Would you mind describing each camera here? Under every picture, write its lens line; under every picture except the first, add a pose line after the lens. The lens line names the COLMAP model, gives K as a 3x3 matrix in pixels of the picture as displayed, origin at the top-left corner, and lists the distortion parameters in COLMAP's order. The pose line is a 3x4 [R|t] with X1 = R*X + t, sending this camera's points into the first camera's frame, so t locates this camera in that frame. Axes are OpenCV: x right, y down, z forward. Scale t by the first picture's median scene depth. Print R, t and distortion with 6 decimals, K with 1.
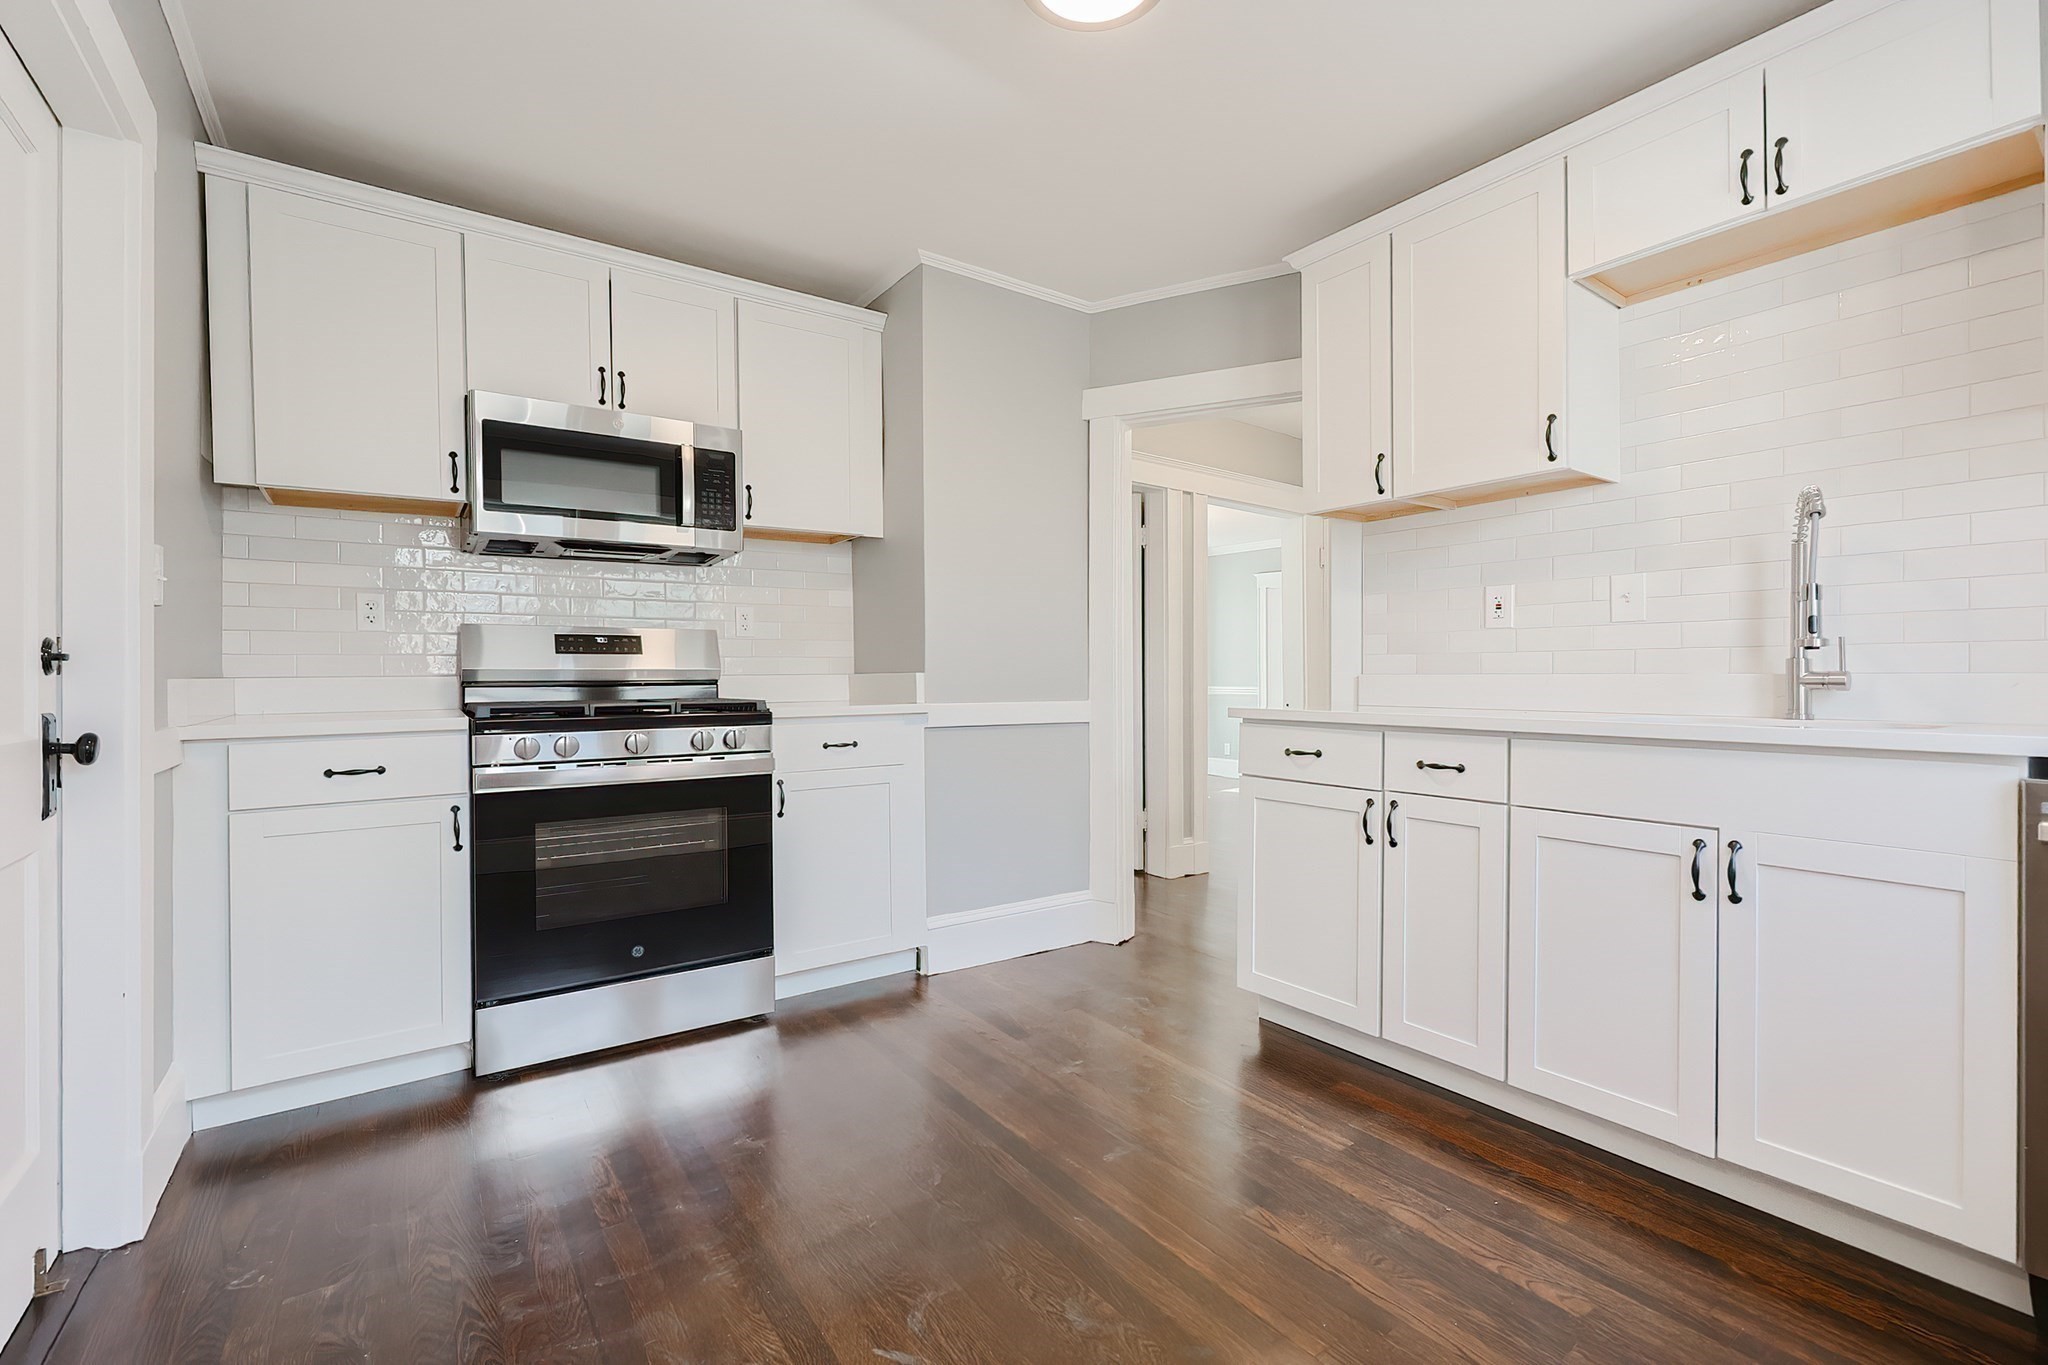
lens RADIAL K [[918.9, 0, 1004.1], [0, 918.9, 676.7], [0, 0, 1]] dist [0.000997, -0.000262]
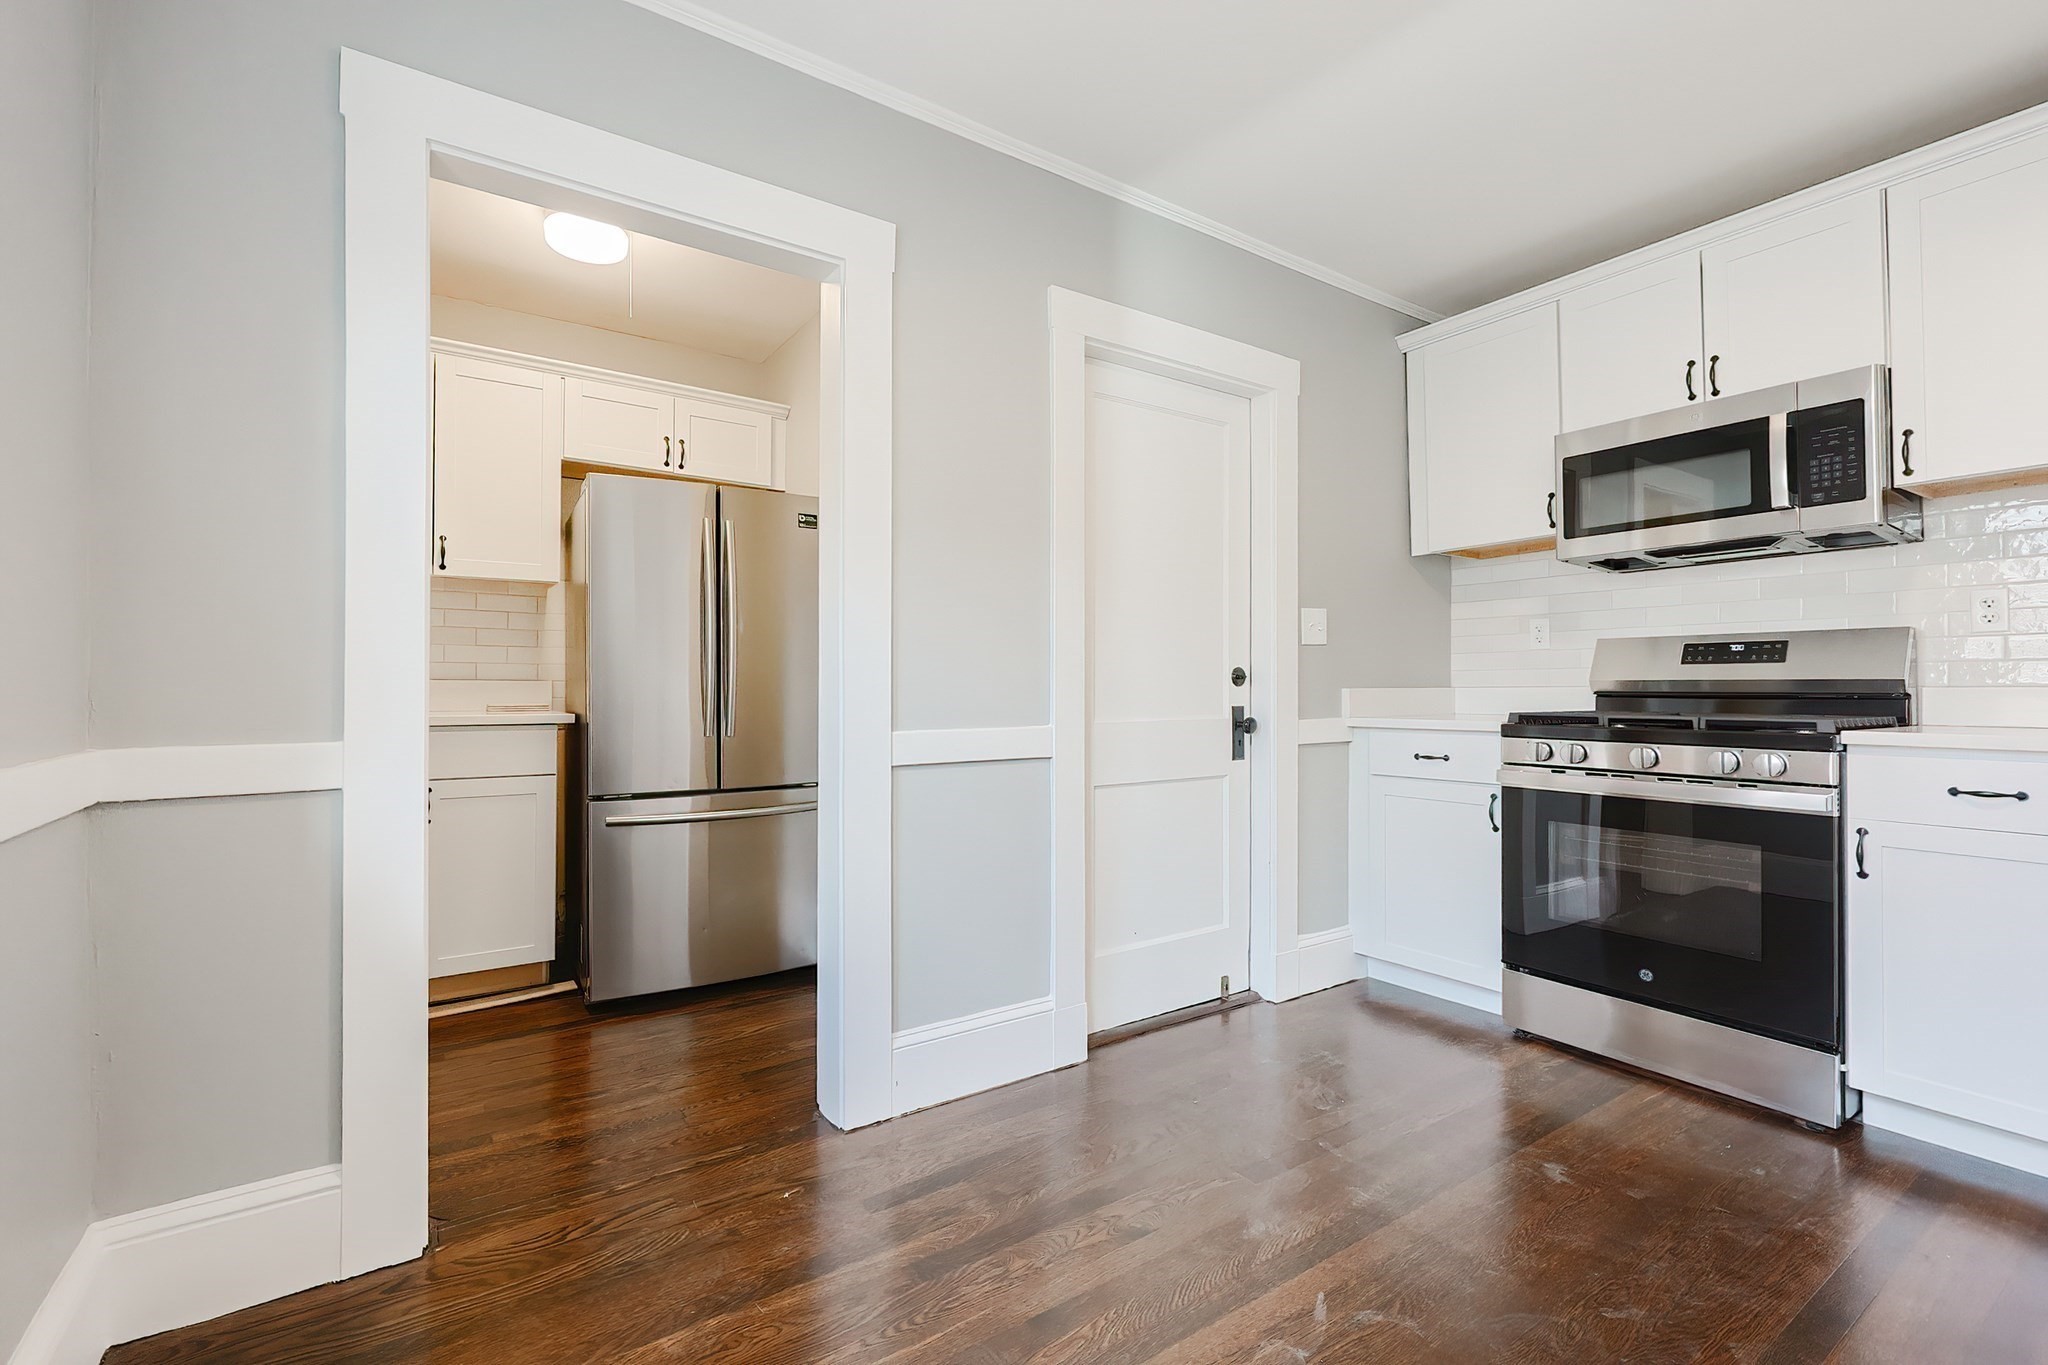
lens RADIAL K [[918.9, 0, 1067.7], [0, 918.9, 684.1], [0, 0, 1]] dist [0.000997, -0.000262]
pose [[0.004819, 0.001673, -0.999987, 0.502552], [-0.001435, 0.999998, 0.001666, -0.004768], [0.999987, 0.001427, 0.004822, 0.354064]]
